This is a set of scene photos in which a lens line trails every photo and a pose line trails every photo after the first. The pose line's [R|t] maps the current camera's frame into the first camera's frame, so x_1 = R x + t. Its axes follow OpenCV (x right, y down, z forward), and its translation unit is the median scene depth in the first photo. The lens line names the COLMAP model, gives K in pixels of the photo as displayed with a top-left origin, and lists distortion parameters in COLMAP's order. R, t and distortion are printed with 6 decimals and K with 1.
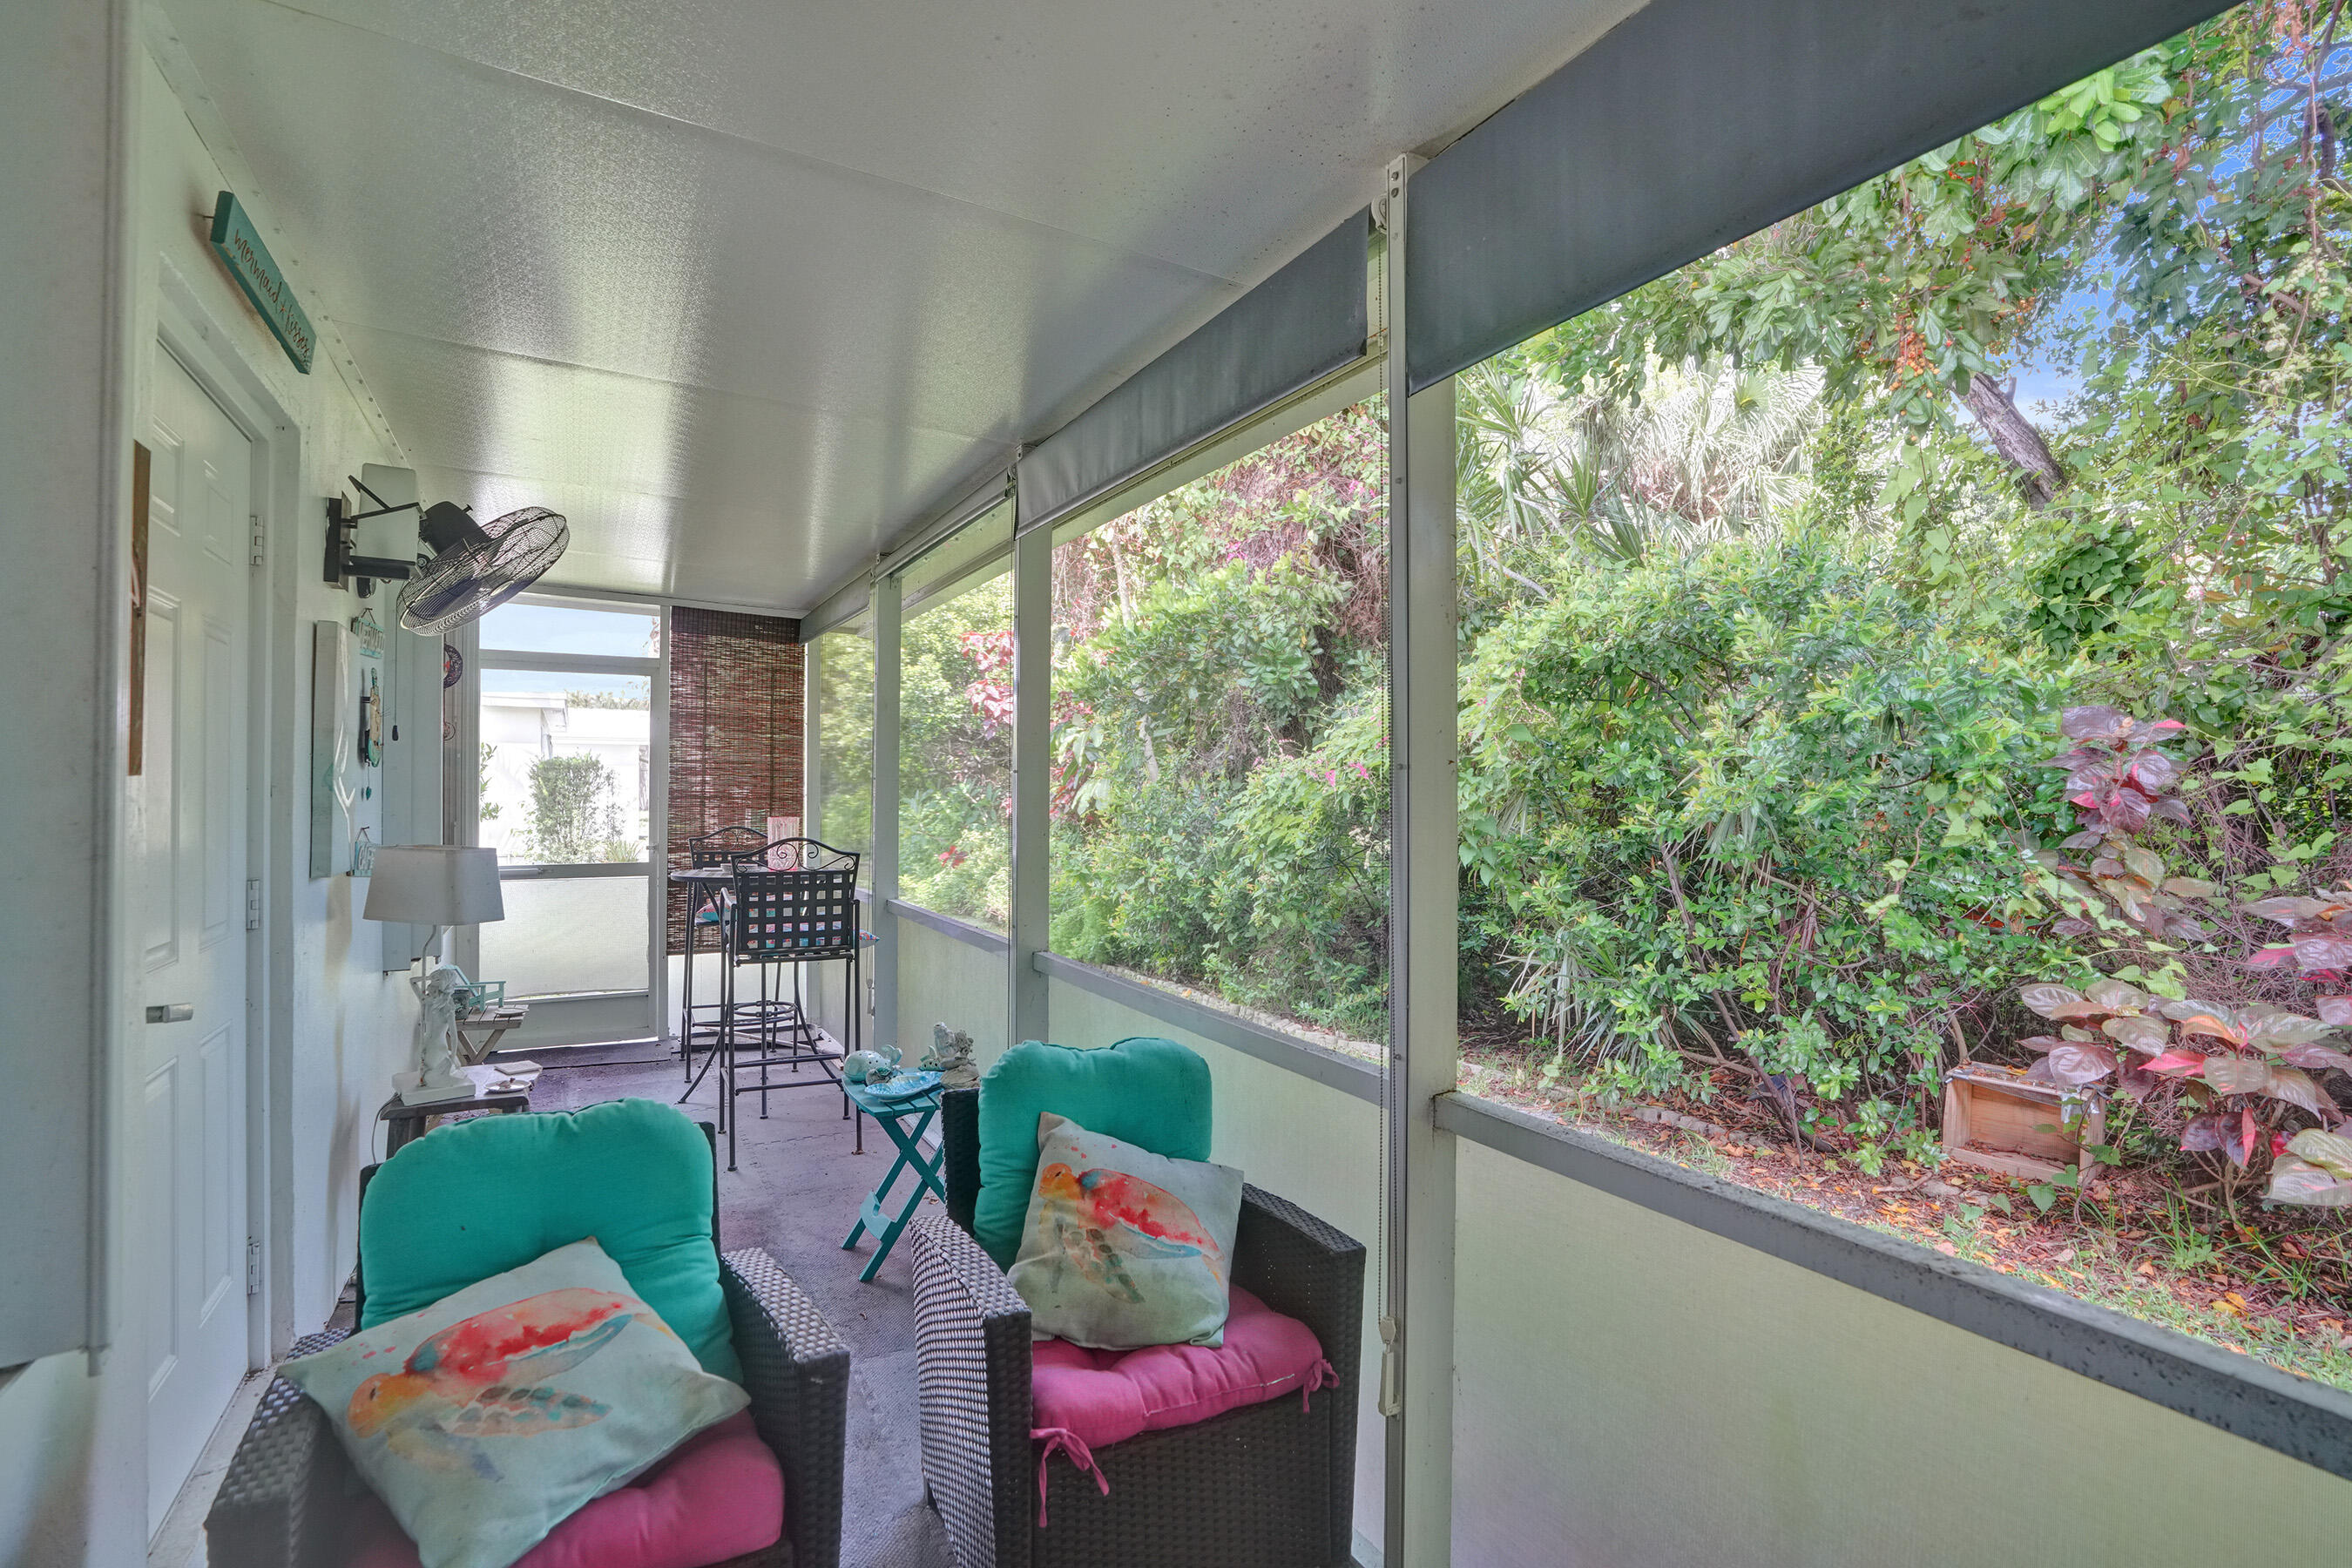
lens RADIAL K [[1090.5, 0, 1190.3], [0, 1090.5, 785.8], [0, 0, 1]] dist [-0.042127, 0.004755]
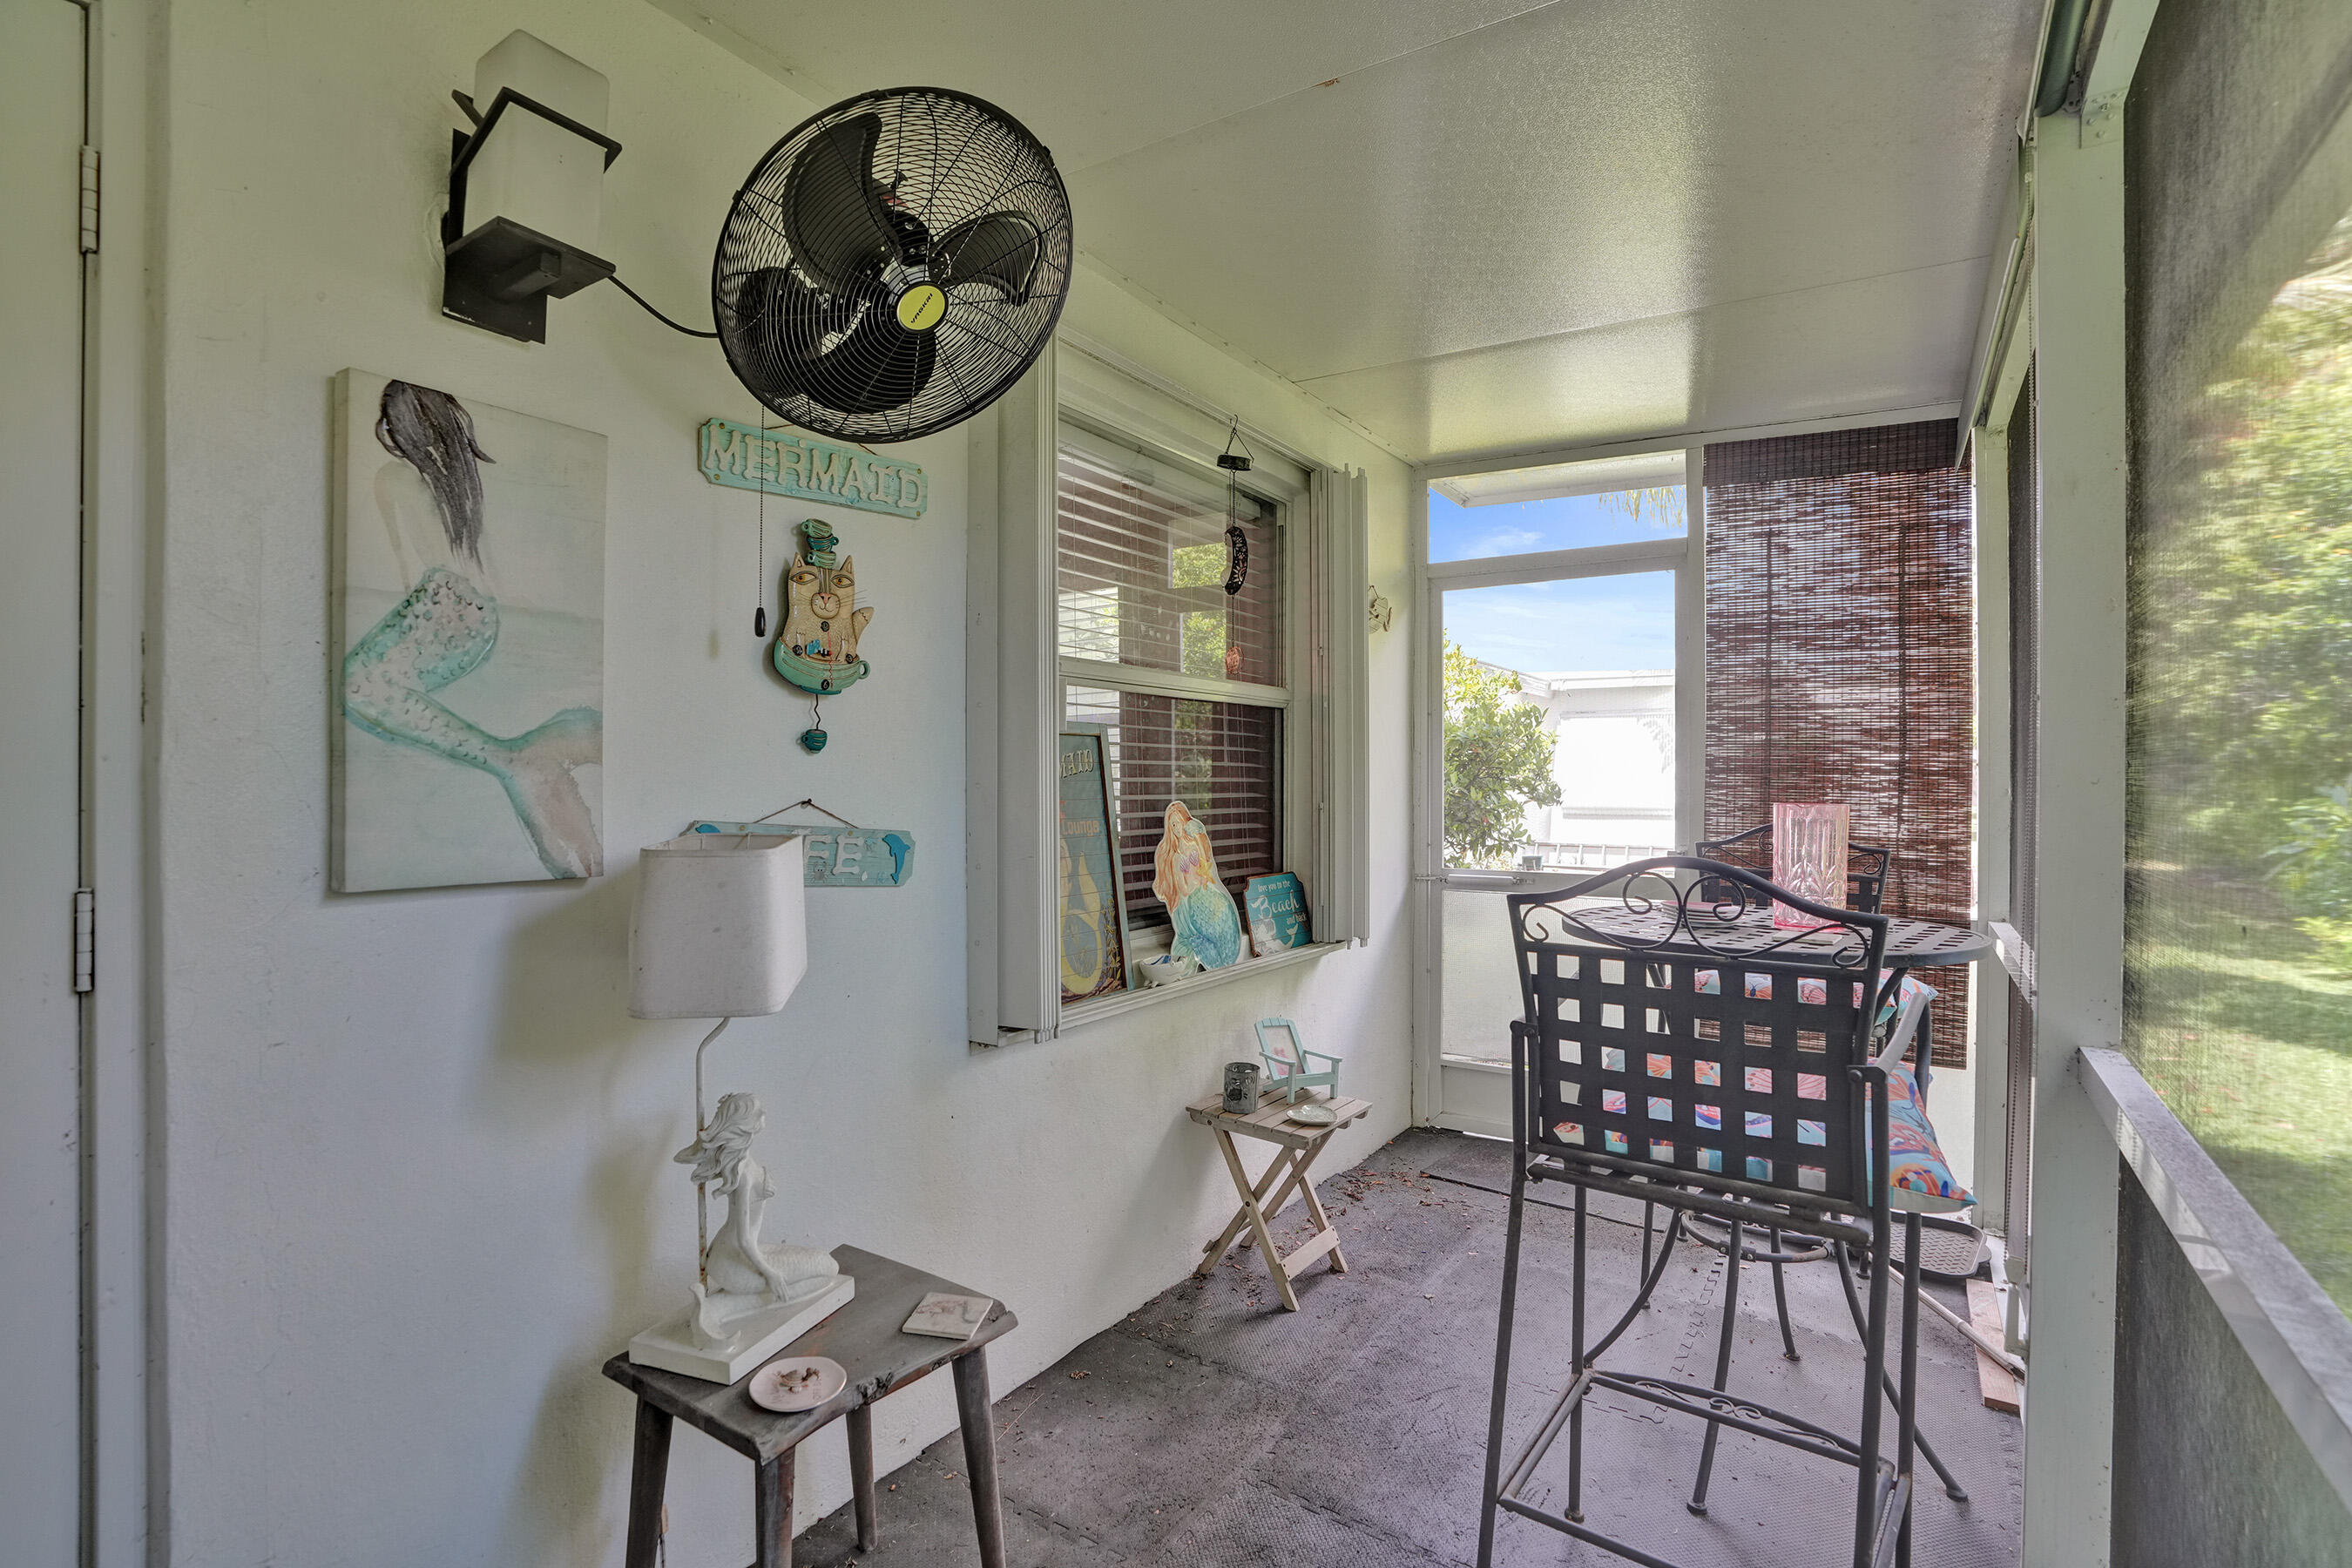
lens RADIAL K [[1090.5, 0, 1167.7], [0, 1090.5, 786.2], [0, 0, 1]] dist [-0.042127, 0.004755]
pose [[0.448054, -0.004056, -0.893997, -0.270032], [0.008165, 0.999967, -0.000444, 0.052338], [0.893969, -0.007100, 0.448072, 1.449243]]
